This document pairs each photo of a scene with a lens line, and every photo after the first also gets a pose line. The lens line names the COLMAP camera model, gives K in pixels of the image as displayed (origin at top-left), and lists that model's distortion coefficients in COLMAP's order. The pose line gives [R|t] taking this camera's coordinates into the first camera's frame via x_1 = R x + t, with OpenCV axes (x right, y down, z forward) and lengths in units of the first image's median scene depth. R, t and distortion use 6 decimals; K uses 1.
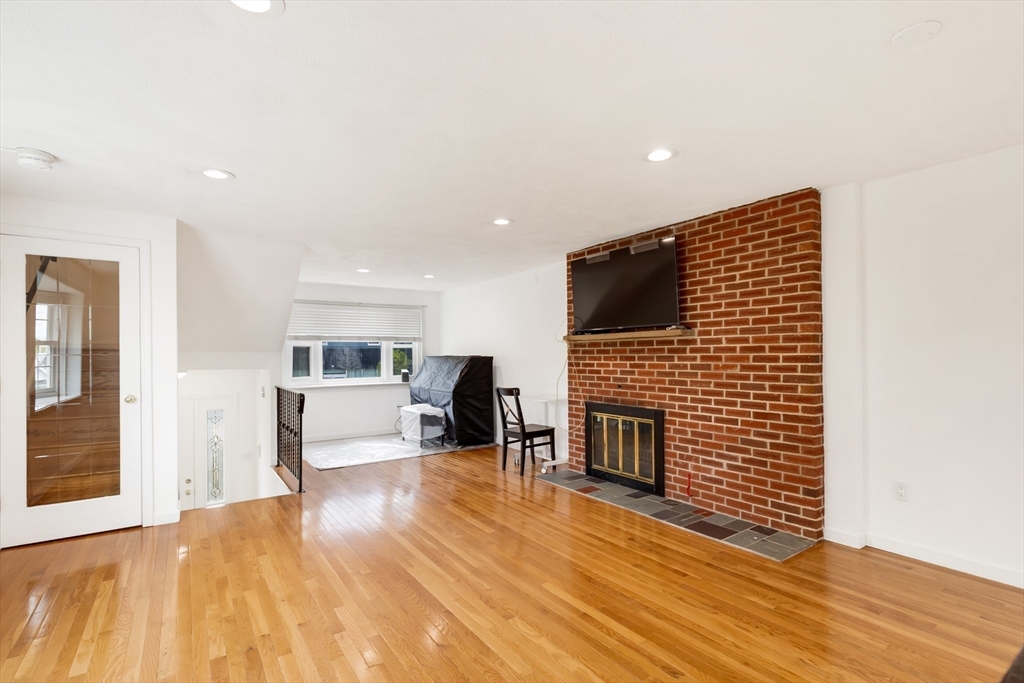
lens RADIAL K [[474.6, 0, 519.7], [0, 474.6, 349.8], [0, 0, 1]] dist [-0.002822, -0.000262]
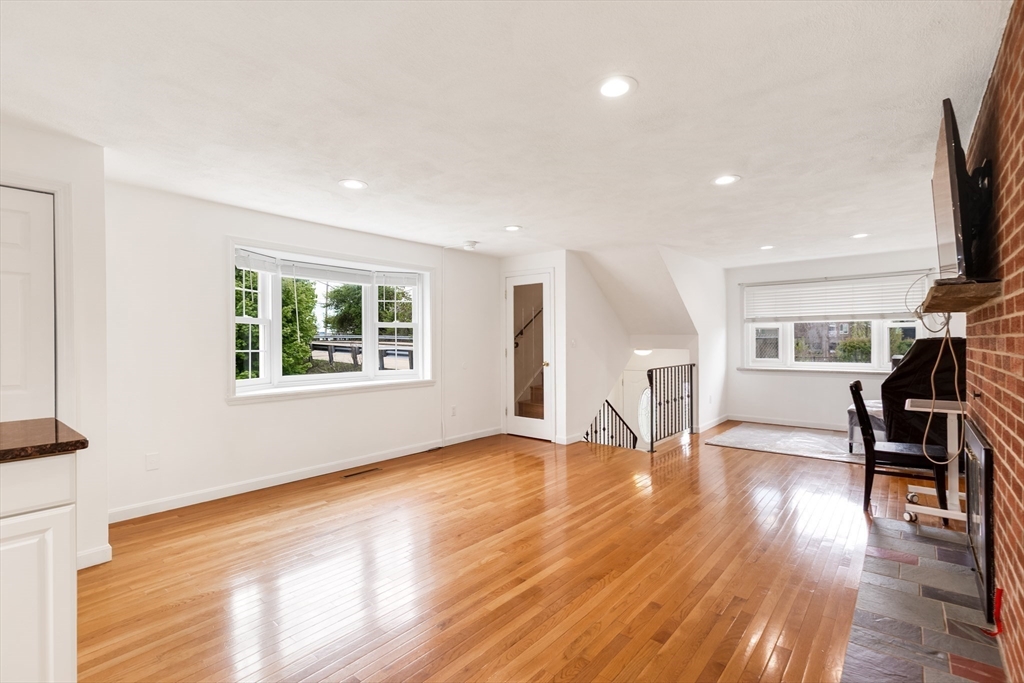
lens RADIAL K [[474.6, 0, 521.3], [0, 474.6, 339.0], [0, 0, 1]] dist [-0.002822, -0.000262]
pose [[0.262418, 0.001819, -0.964953, 0.823871], [0.015140, 0.999867, 0.006002, 0.004491], [0.964836, -0.016185, 0.262355, 0.508672]]
